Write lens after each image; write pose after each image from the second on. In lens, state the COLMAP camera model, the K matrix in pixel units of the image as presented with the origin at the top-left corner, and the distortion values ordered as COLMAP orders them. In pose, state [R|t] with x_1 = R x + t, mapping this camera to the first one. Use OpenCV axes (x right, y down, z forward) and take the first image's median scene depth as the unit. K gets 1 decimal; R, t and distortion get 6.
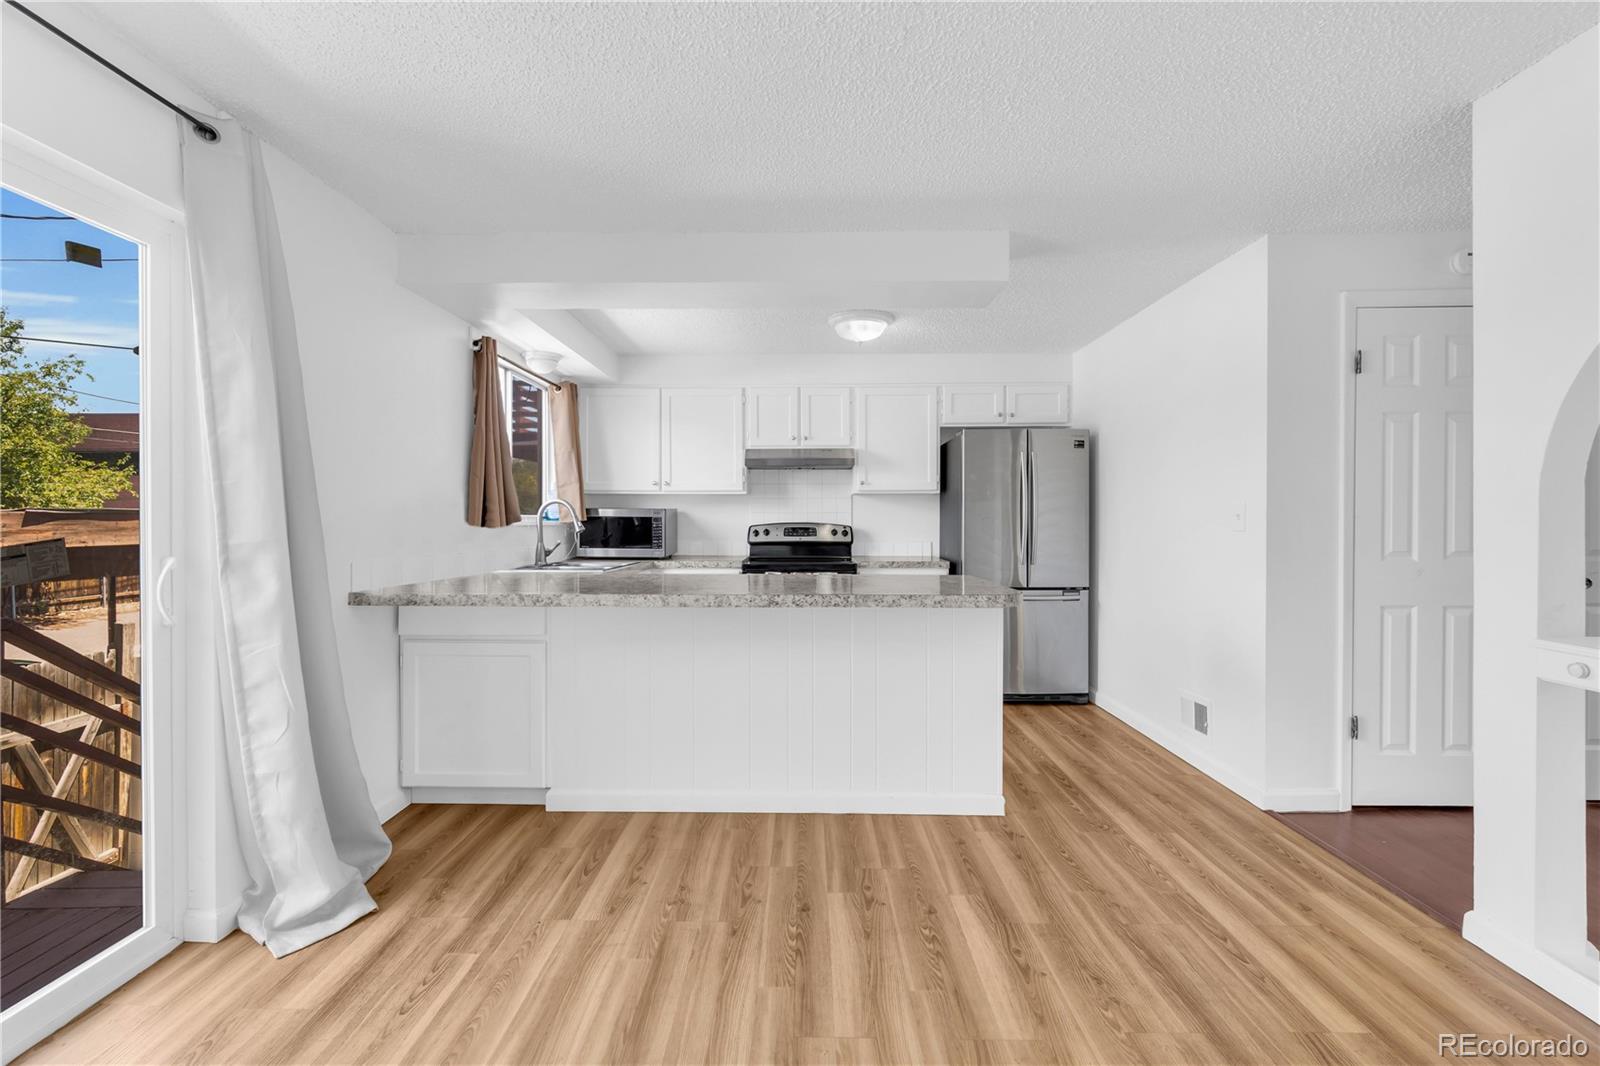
lens RADIAL K [[690.8, 0, 796.0], [0, 690.8, 526.6], [0, 0, 1]] dist [-0.012668, 0.003342]
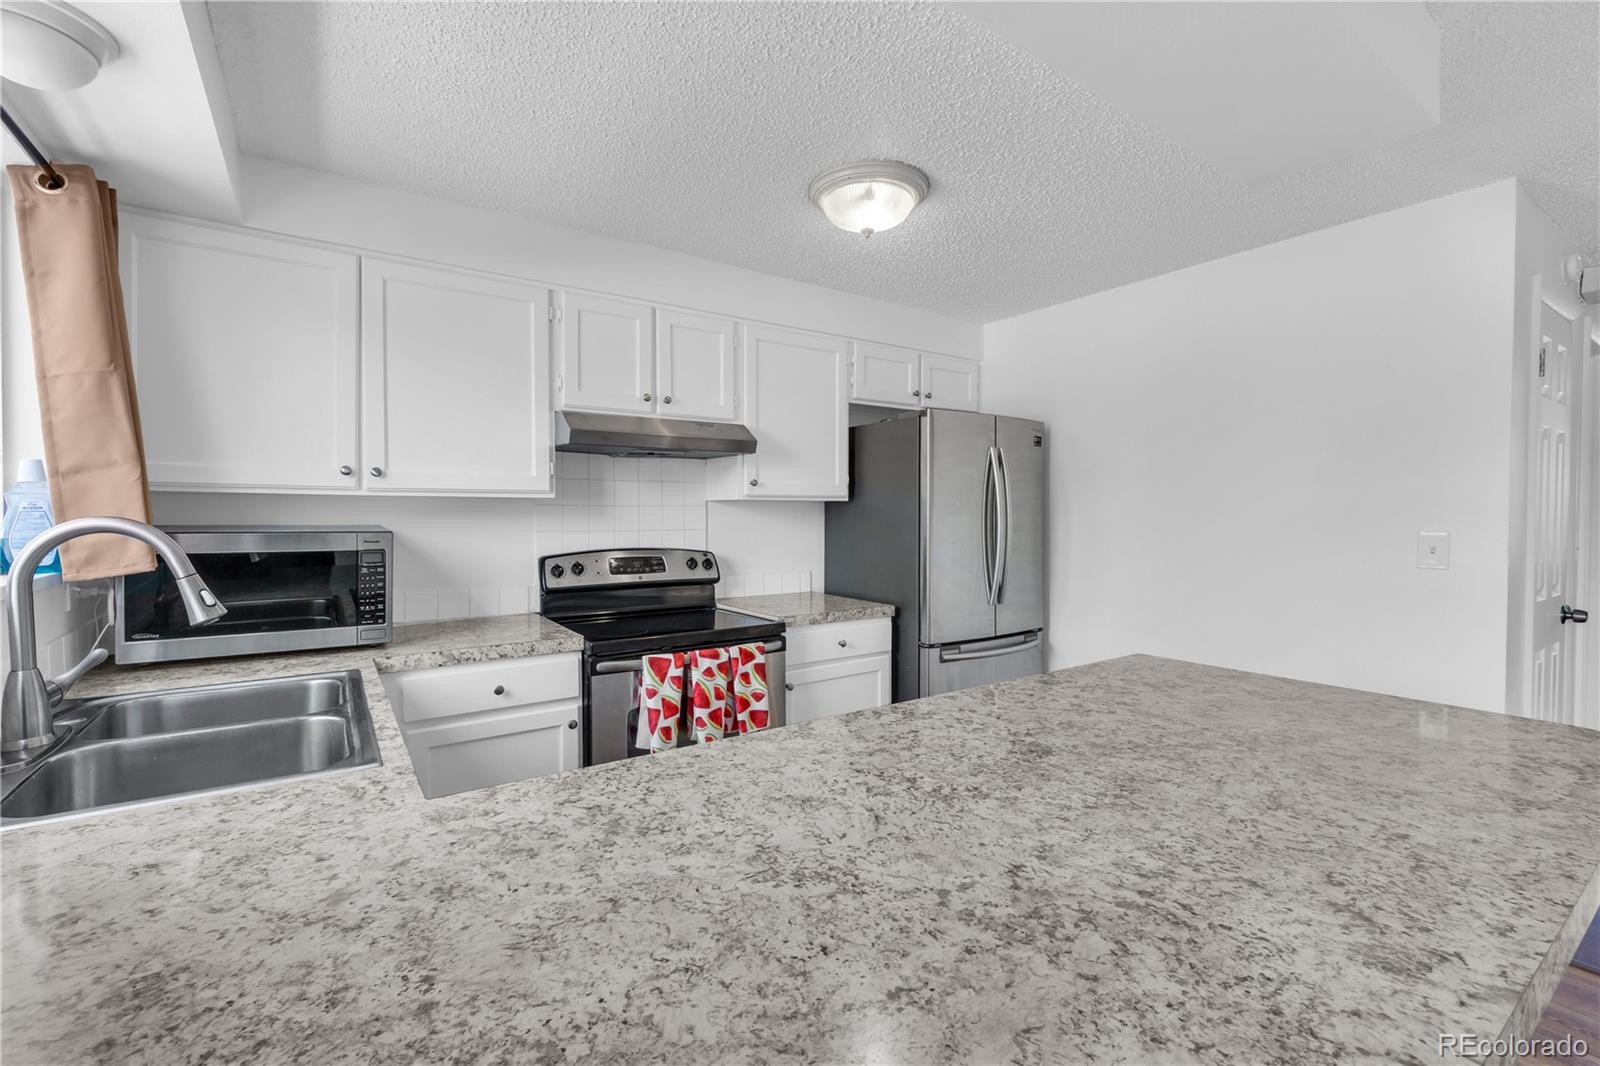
lens RADIAL K [[690.8, 0, 798.3], [0, 690.8, 523.1], [0, 0, 1]] dist [-0.012668, 0.003342]
pose [[0.811258, -0.007093, 0.584645, -0.325706], [0.004635, 0.999973, 0.005701, -0.044582], [-0.584670, -0.001916, 0.811269, 0.691917]]
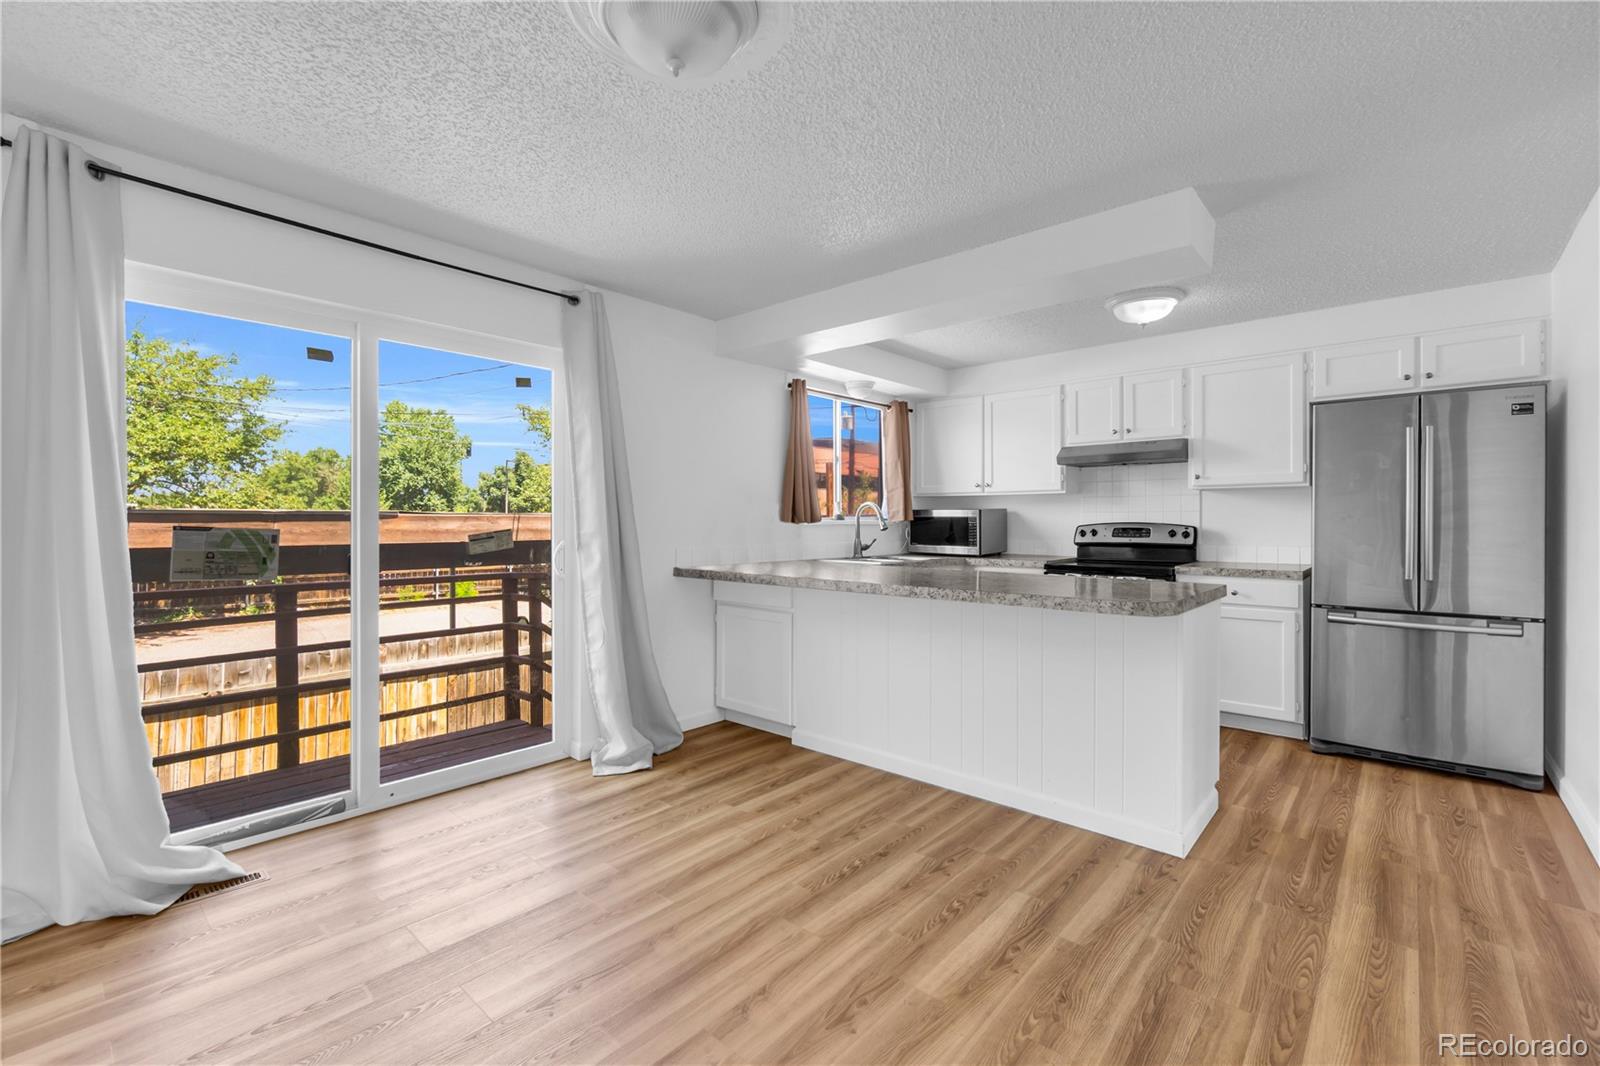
lens RADIAL K [[690.8, 0, 789.4], [0, 690.8, 524.5], [0, 0, 1]] dist [-0.012668, 0.003342]
pose [[0.752831, 0.003458, -0.658205, 0.399787], [-0.005722, 0.999983, -0.001291, 0.000791], [0.658189, 0.004738, 0.752838, 0.012203]]
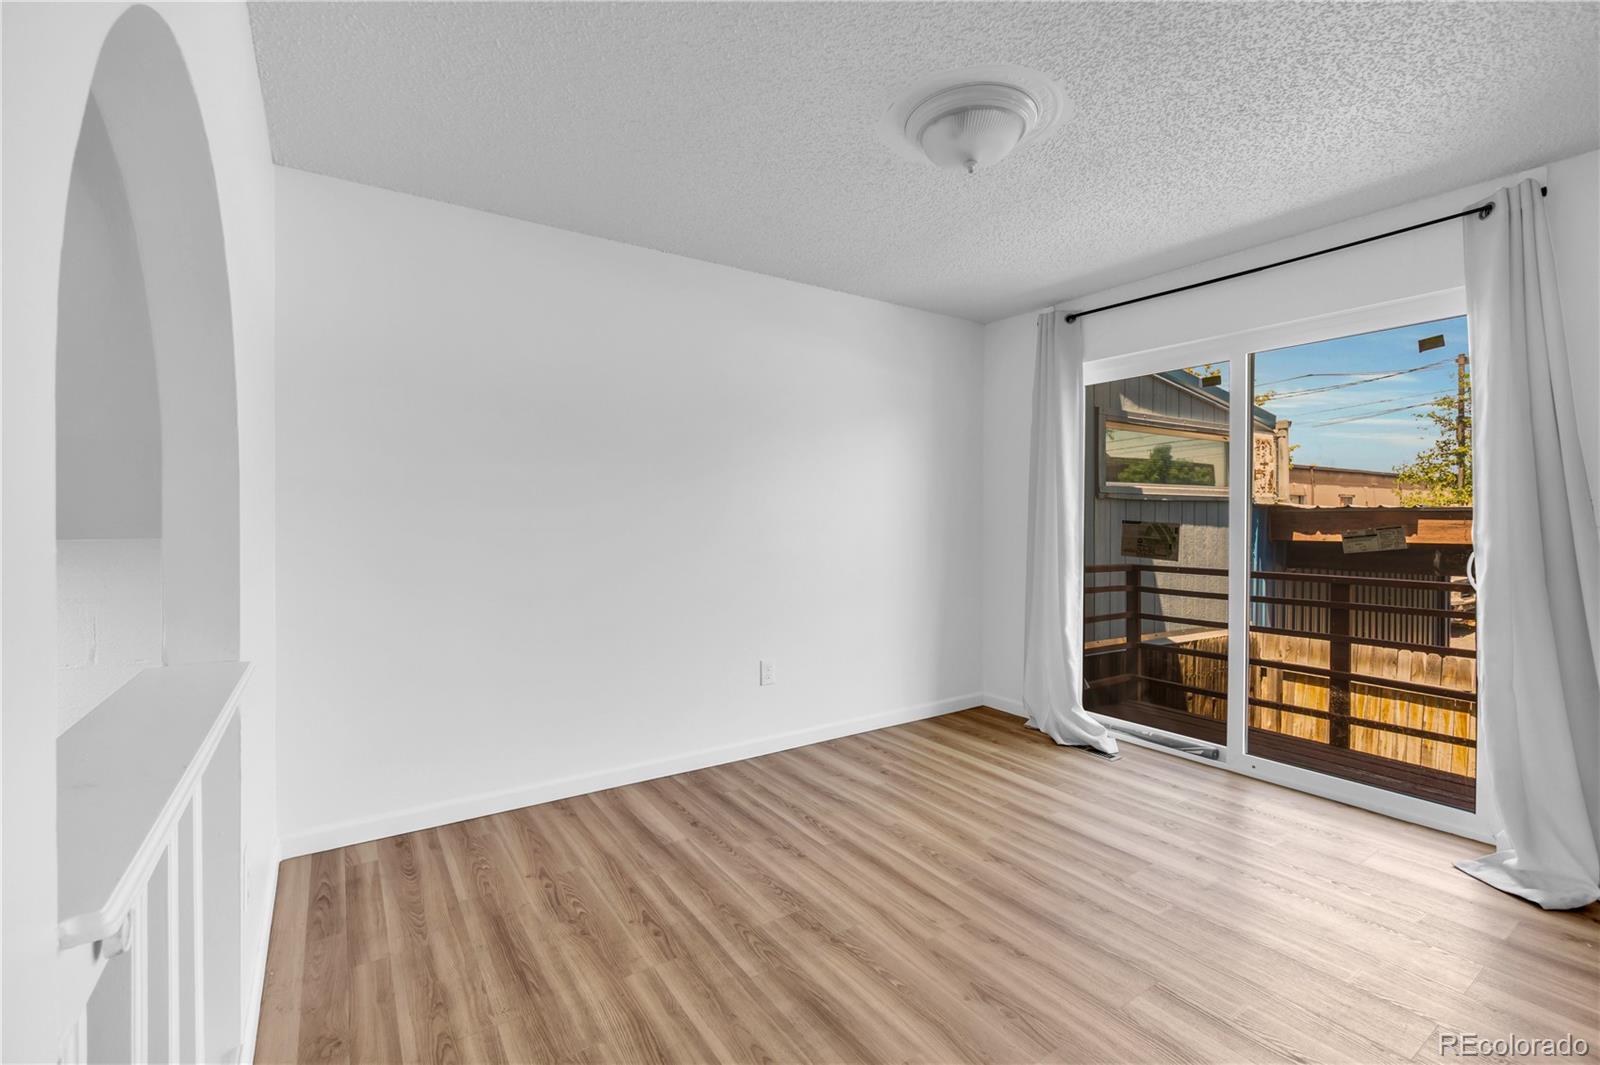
lens RADIAL K [[690.8, 0, 795.2], [0, 690.8, 529.0], [0, 0, 1]] dist [-0.012668, 0.003342]
pose [[-0.824037, 0.007877, -0.566481, 0.504170], [-0.005724, 0.999737, 0.022228, -0.002715], [0.566506, 0.021559, -0.823775, 0.718347]]
